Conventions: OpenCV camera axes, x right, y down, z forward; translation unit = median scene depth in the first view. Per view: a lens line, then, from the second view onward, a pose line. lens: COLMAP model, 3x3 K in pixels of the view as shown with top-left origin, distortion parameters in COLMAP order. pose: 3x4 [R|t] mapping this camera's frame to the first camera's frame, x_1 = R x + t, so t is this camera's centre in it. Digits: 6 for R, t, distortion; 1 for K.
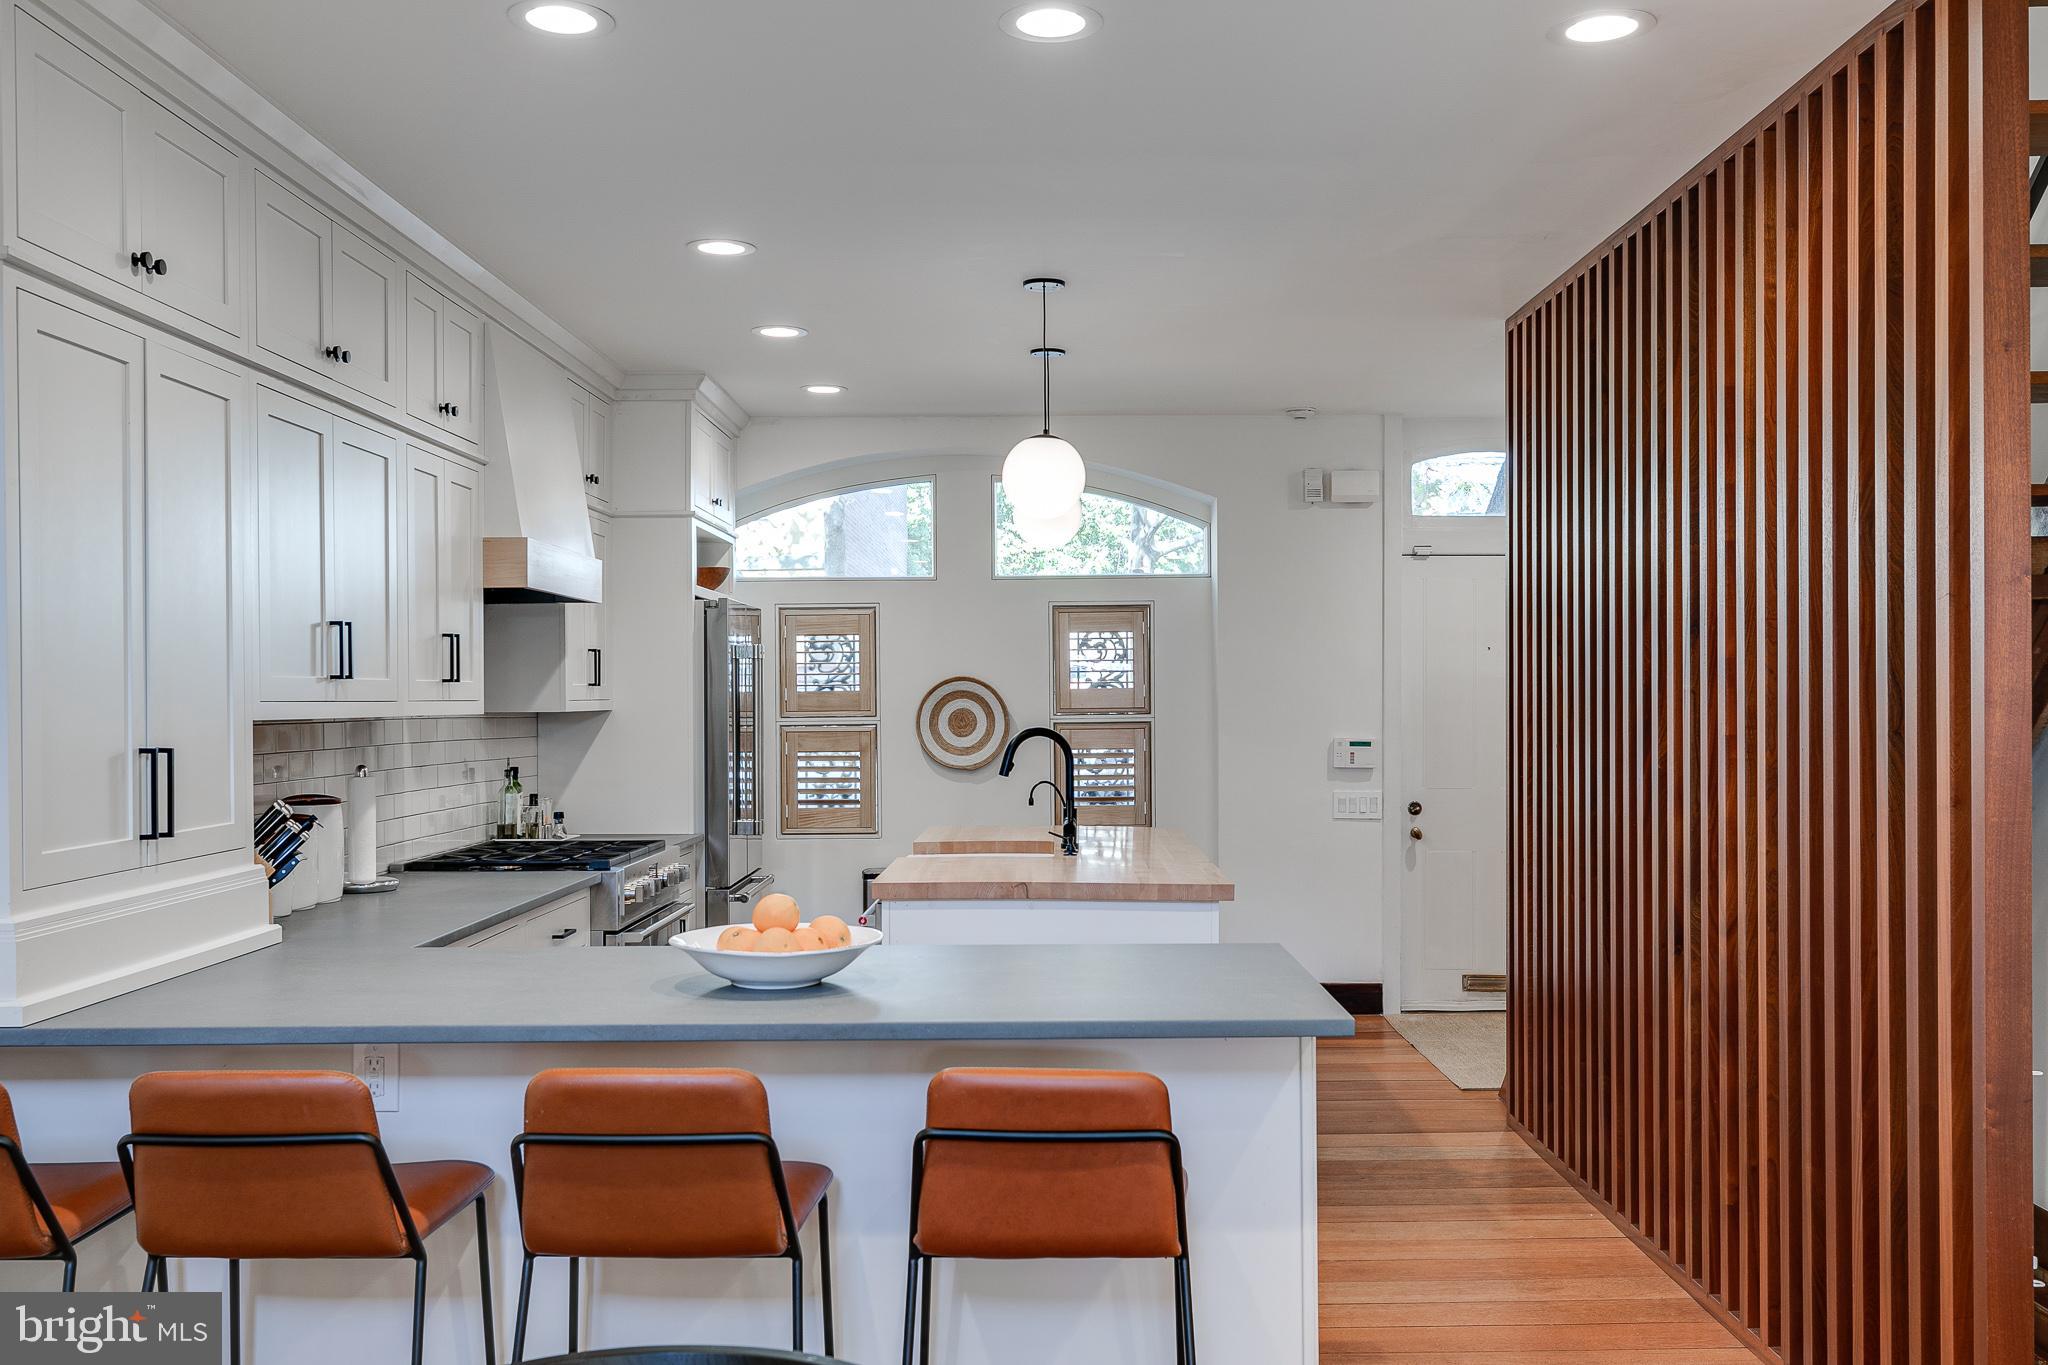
lens RADIAL K [[1846.5, 0, 1031.6], [0, 1846.5, 699.4], [0, 0, 1]] dist [0.009657, 0.007413]
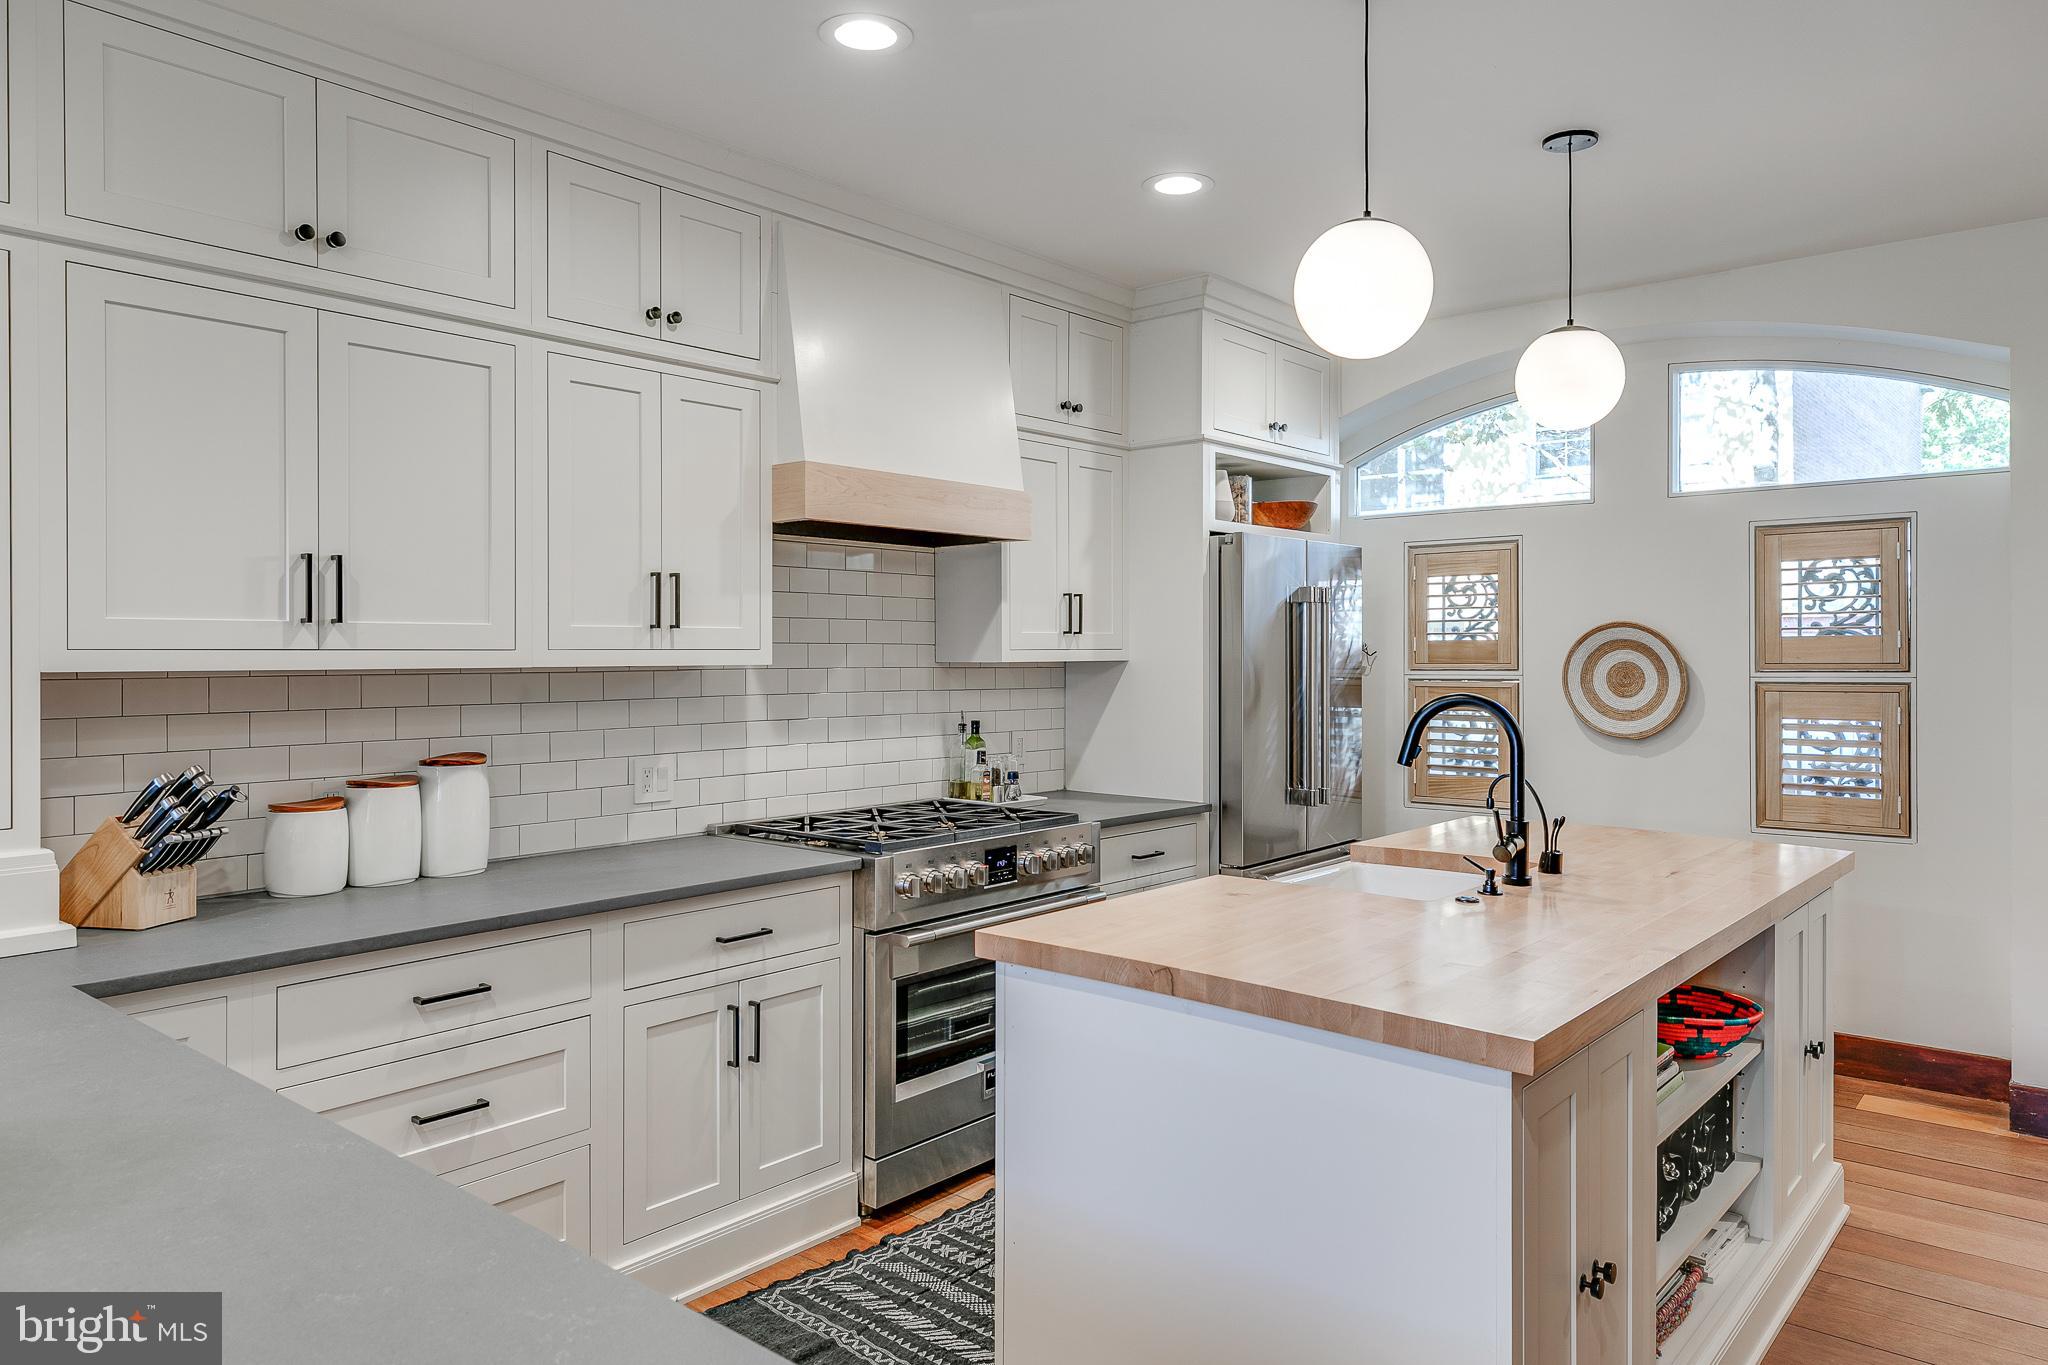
lens RADIAL K [[1343.2, 0, 1017.1], [0, 1343.2, 644.1], [0, 0, 1]] dist [0.018730, -0.008334]
pose [[0.761848, 0.000331, -0.647756, 0.180481], [-0.002932, 0.999991, -0.002938, -0.000324], [0.647749, 0.004138, 0.761843, 0.503248]]
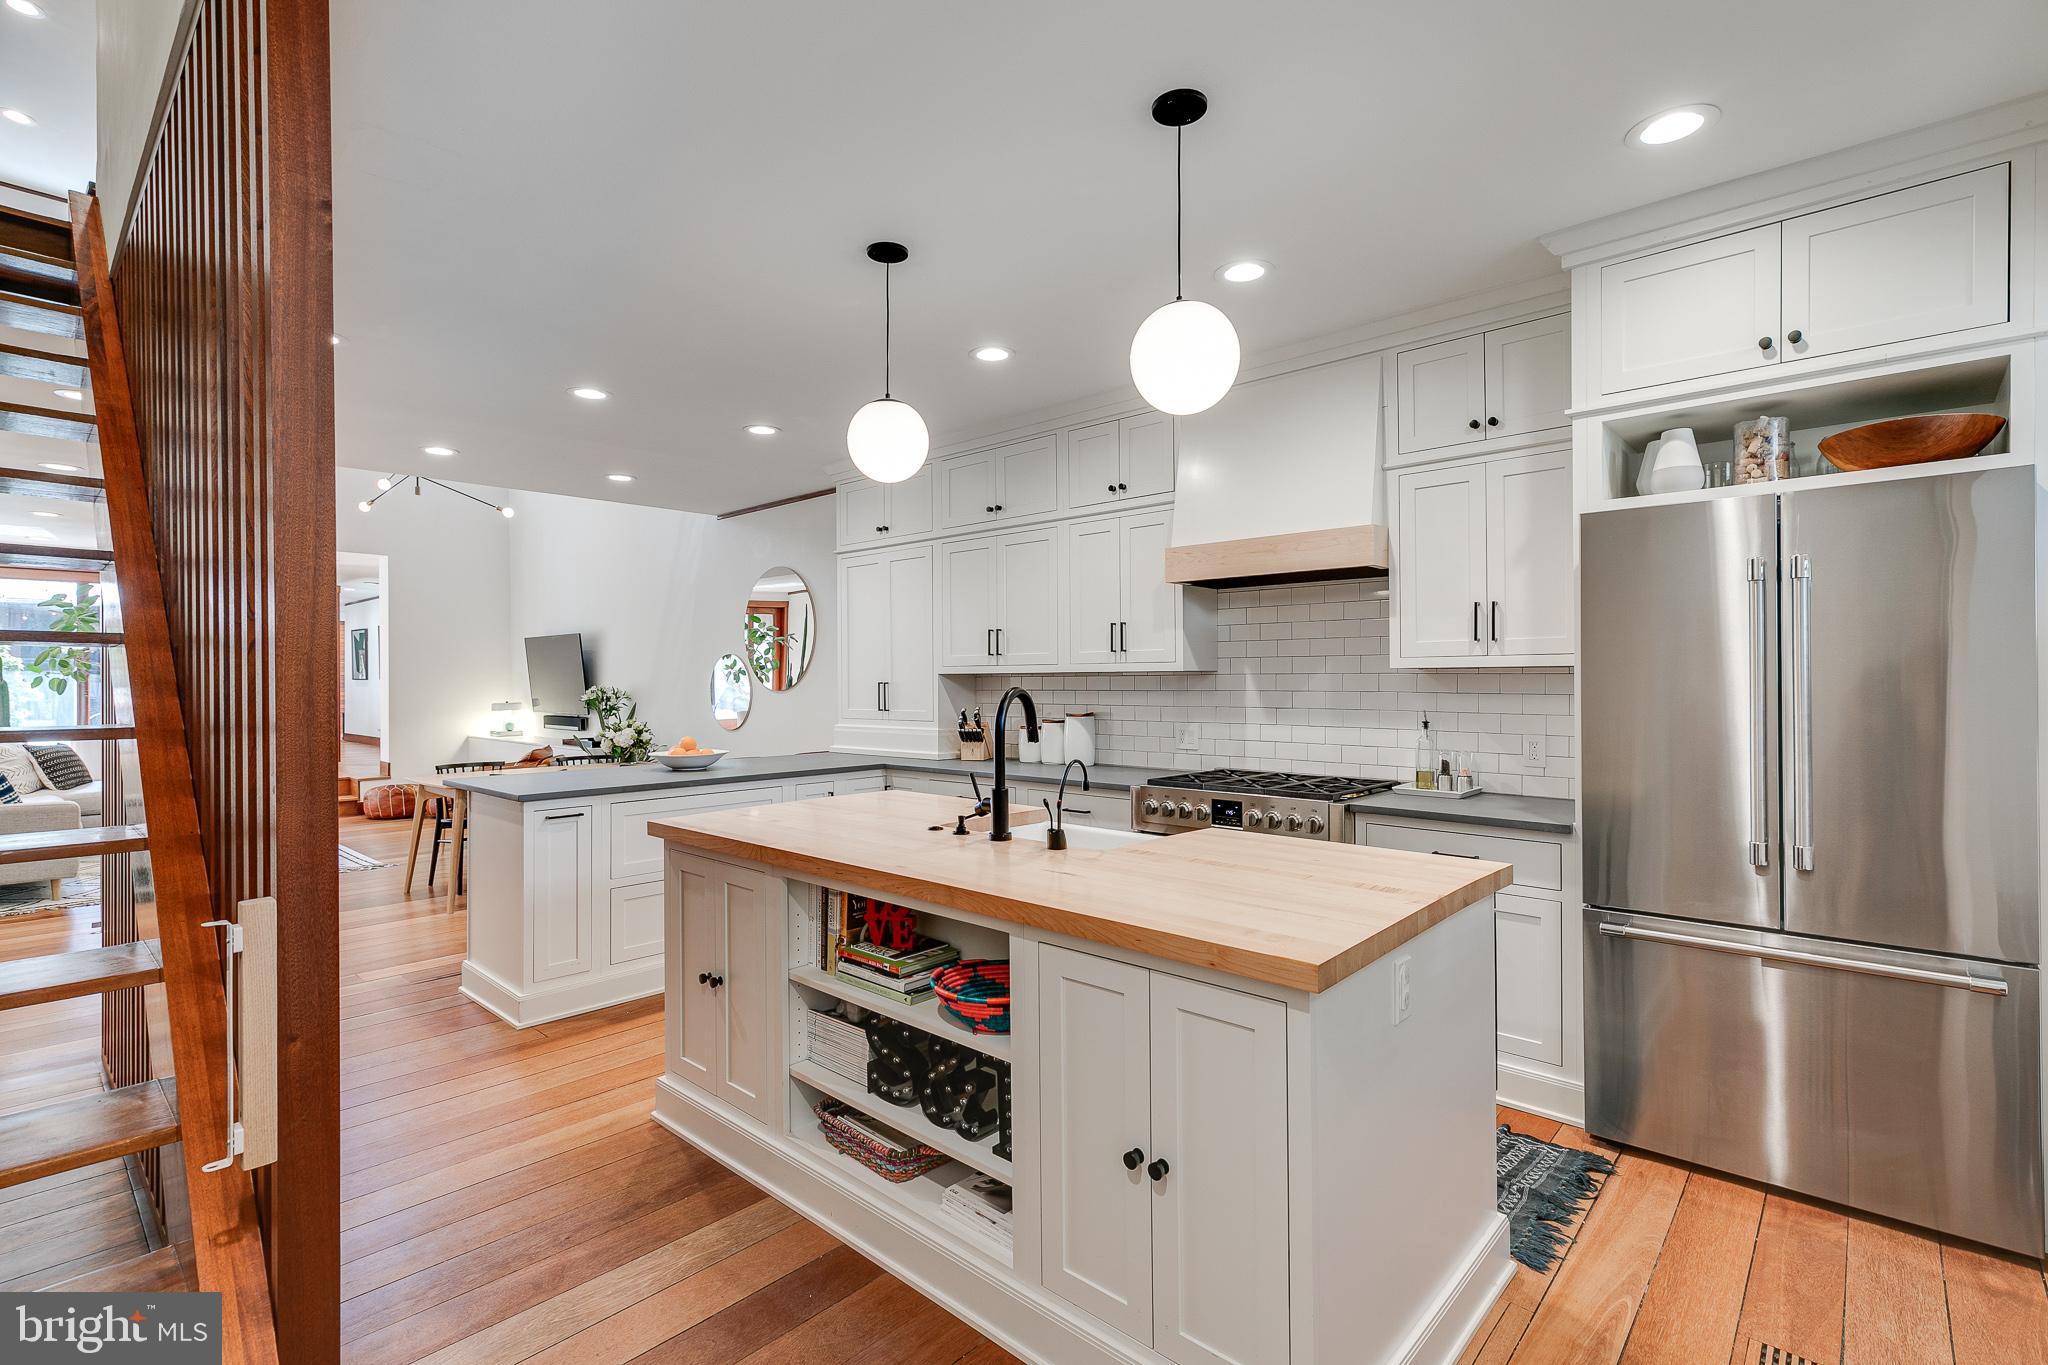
lens RADIAL K [[930.4, 0, 1014.5], [0, 930.4, 676.7], [0, 0, 1]] dist [0.006403, 0.001161]
pose [[-0.671337, 0.005889, -0.741128, 0.296655], [0.007874, 0.999969, 0.000813, 0.009384], [0.741110, -0.005290, -0.671363, 1.202006]]
